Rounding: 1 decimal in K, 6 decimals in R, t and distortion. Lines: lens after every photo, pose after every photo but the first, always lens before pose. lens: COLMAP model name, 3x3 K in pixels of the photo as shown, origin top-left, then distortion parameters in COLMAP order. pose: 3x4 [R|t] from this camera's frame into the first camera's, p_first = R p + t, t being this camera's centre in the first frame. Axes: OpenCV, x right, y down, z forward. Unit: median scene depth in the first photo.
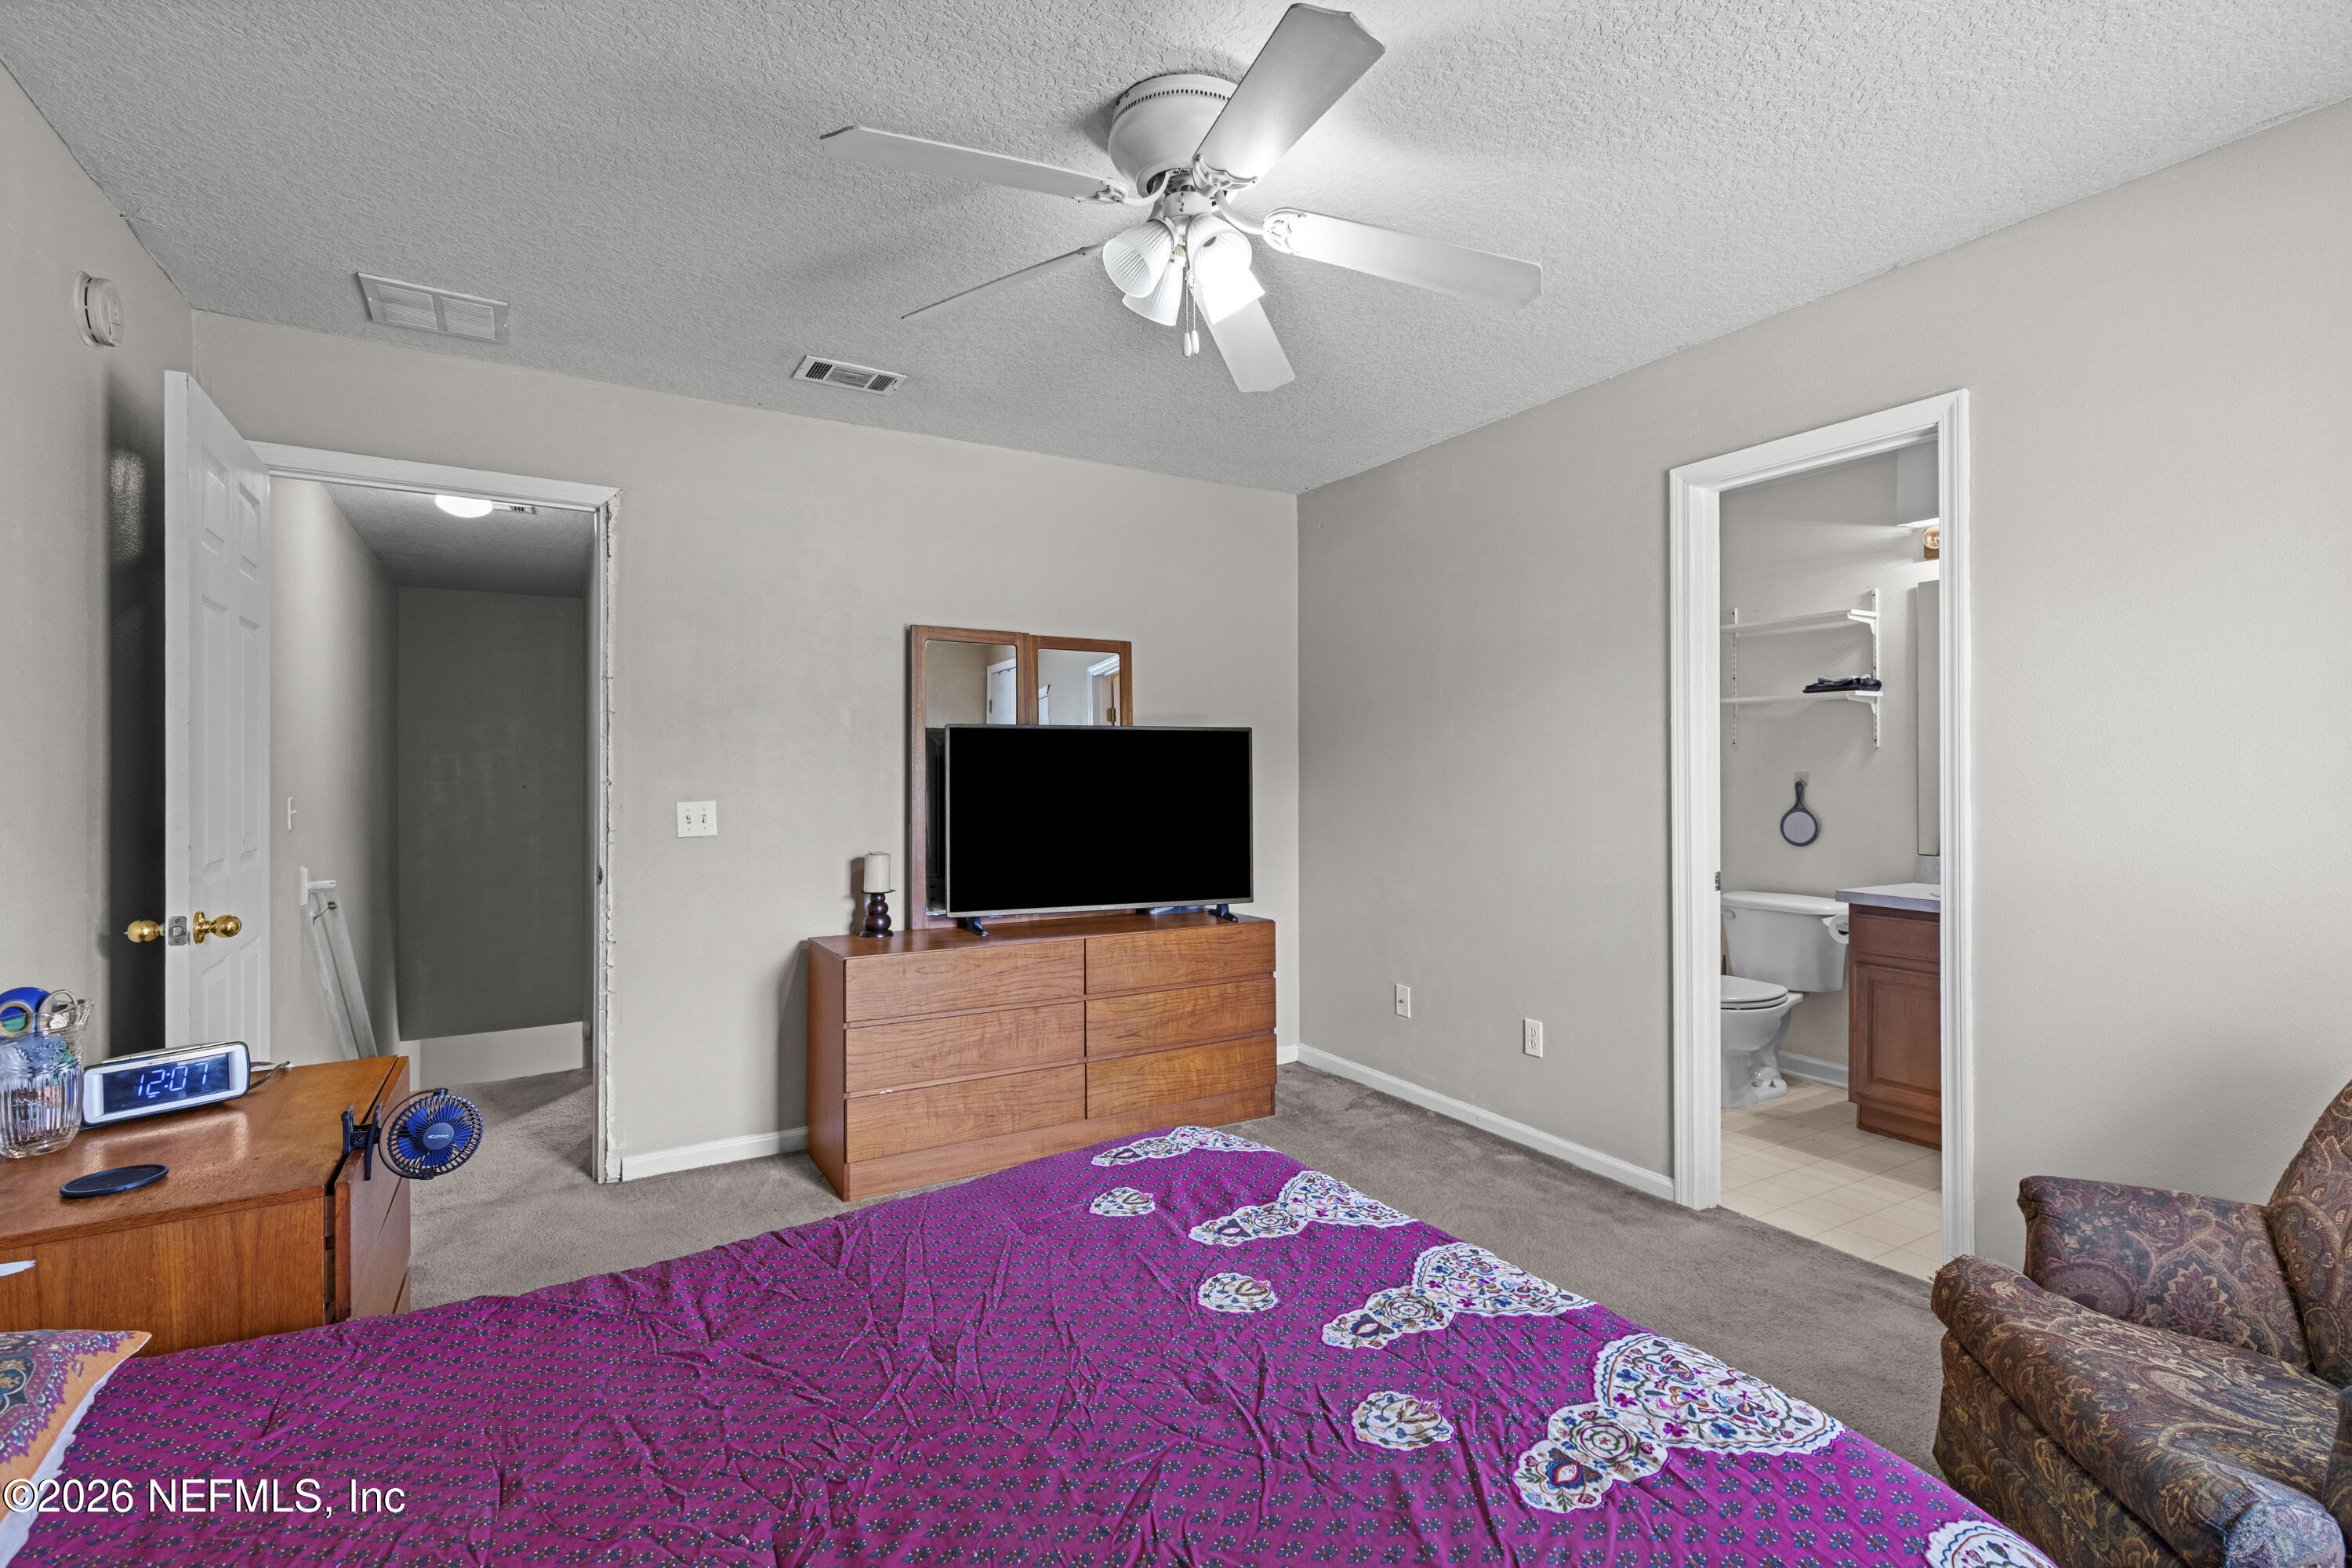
lens RADIAL K [[1073.7, 0, 1176.3], [0, 1073.7, 774.8], [0, 0, 1]] dist [0.003118, -0.001038]
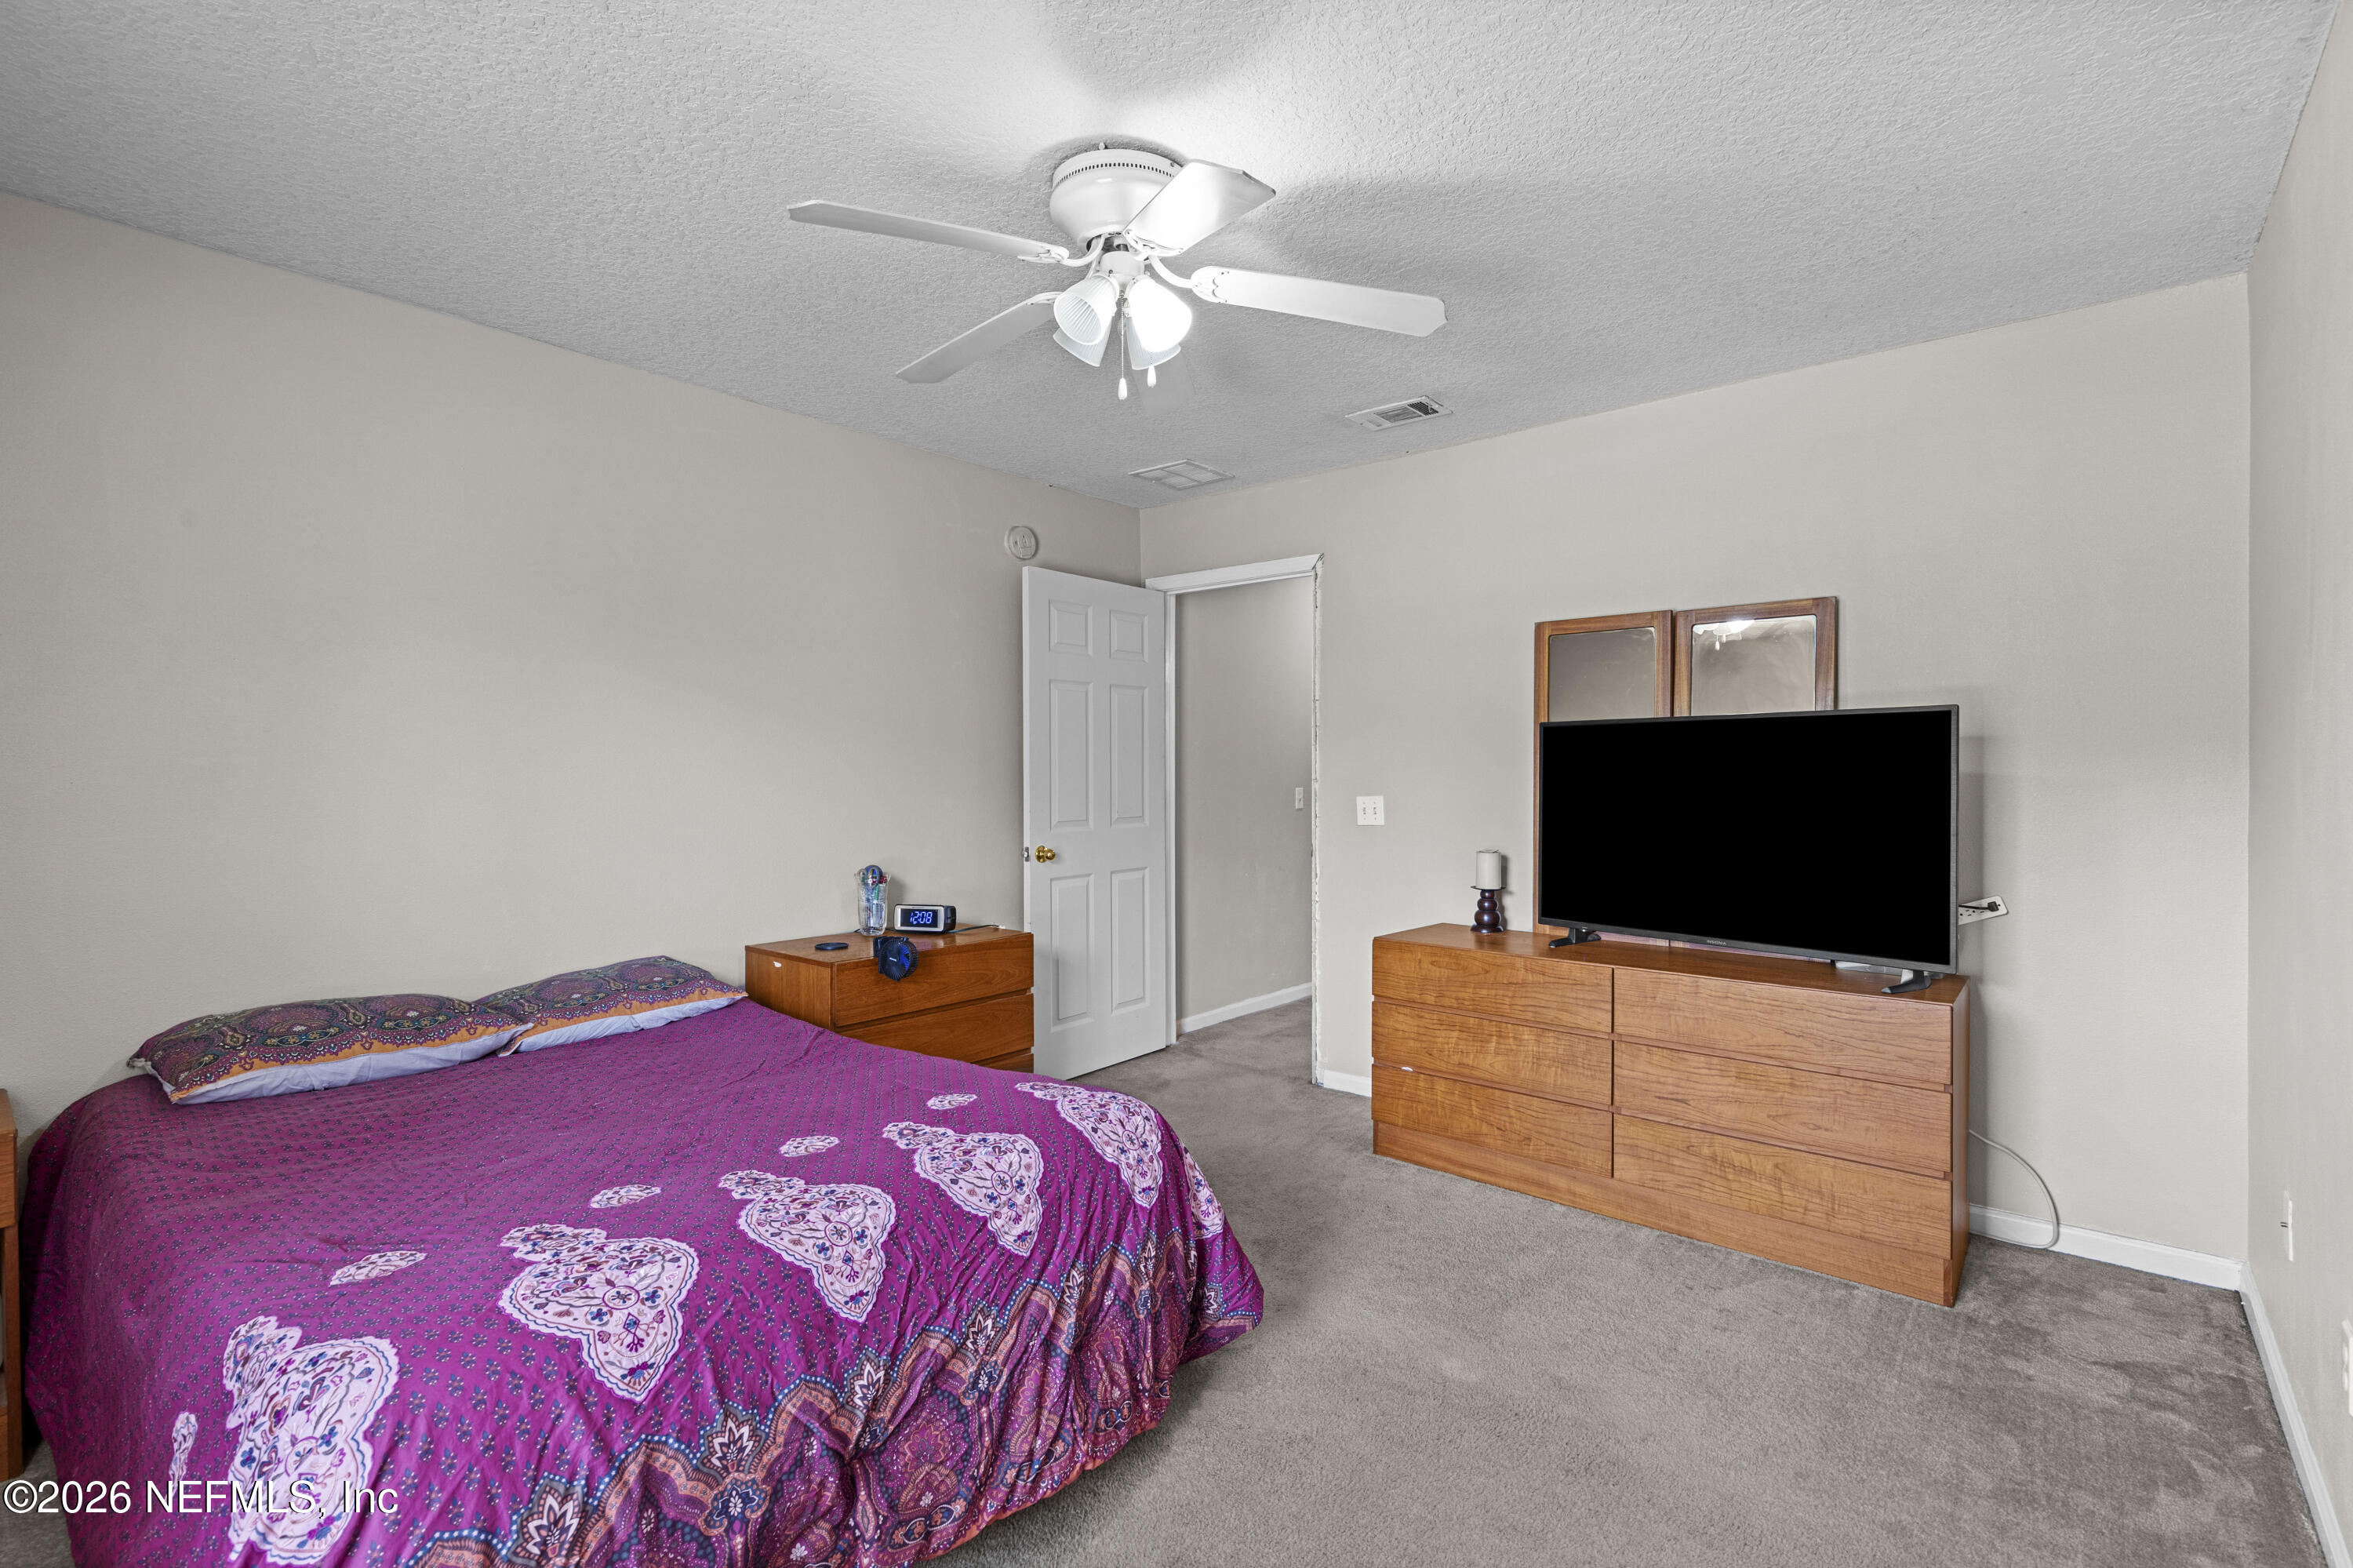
lens RADIAL K [[1074.2, 0, 1192.4], [0, 1074.2, 778.8], [0, 0, 1]] dist [0.003118, -0.001038]
pose [[0.320890, 0.008600, -0.947077, 0.585201], [-0.000601, 0.999960, 0.008877, -0.005214], [0.947116, -0.002279, 0.320882, 0.385785]]
